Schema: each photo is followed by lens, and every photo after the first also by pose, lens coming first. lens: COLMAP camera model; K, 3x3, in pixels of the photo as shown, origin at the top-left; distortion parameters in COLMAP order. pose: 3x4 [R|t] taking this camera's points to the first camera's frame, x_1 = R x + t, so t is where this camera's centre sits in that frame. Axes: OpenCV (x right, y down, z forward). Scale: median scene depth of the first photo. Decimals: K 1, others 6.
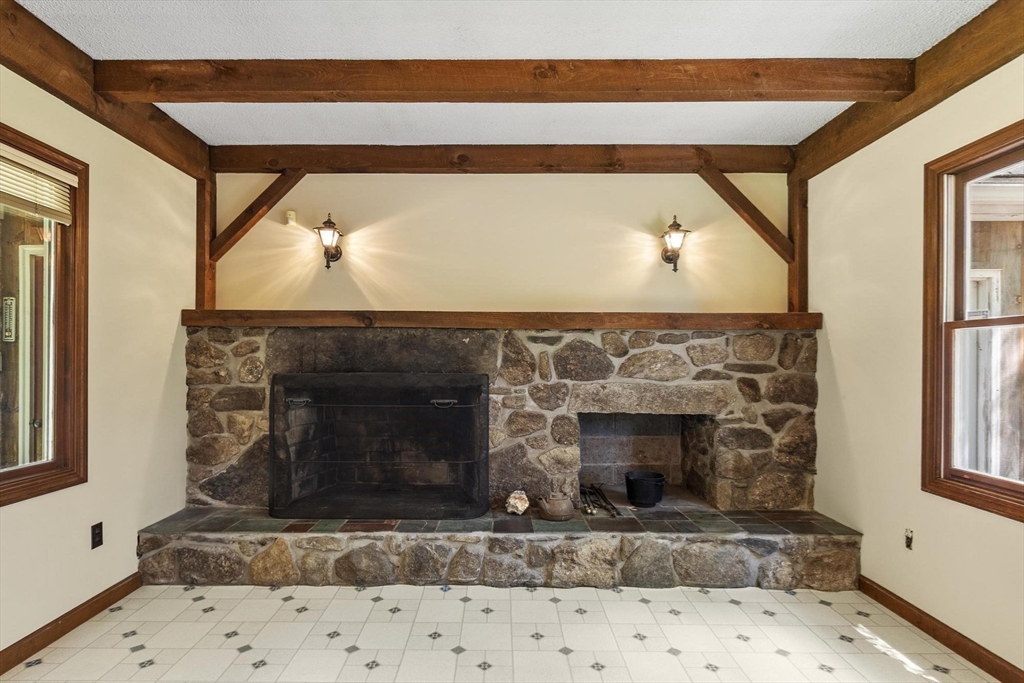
lens RADIAL K [[530.9, 0, 511.3], [0, 530.9, 344.2], [0, 0, 1]] dist [-0.002379, -0.000153]
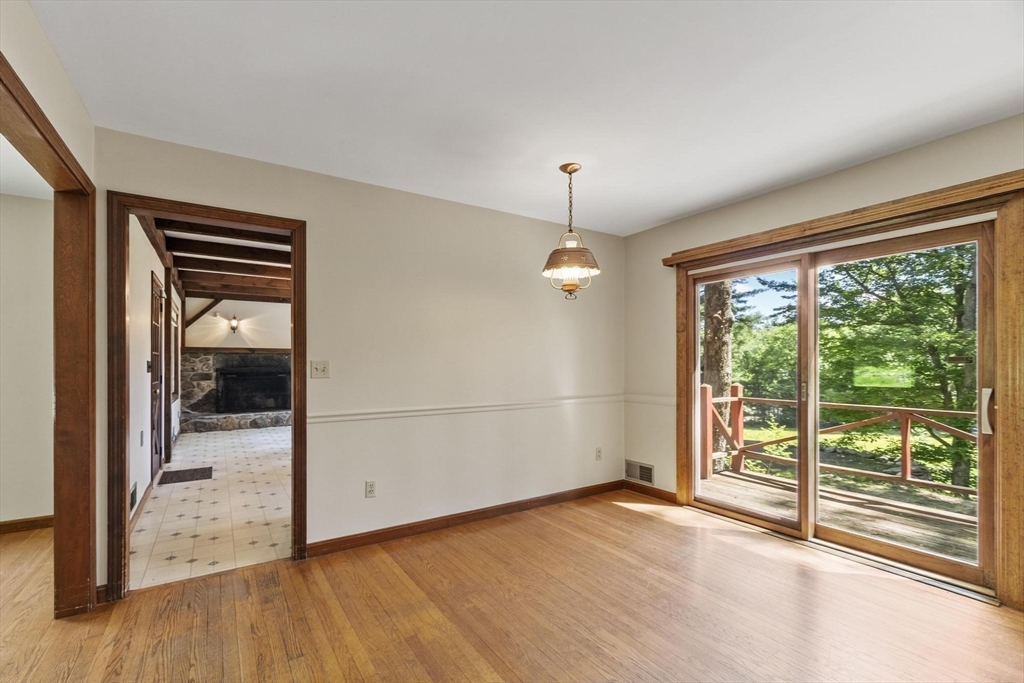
lens RADIAL K [[436.5, 0, 483.3], [0, 436.5, 362.0], [0, 0, 1]] dist [0.007781, 0.000504]
pose [[0.845085, -0.002383, 0.534627, -0.493775], [0.001528, 0.999997, 0.002042, 0.017812], [-0.534630, -0.000909, 0.845086, -1.901707]]
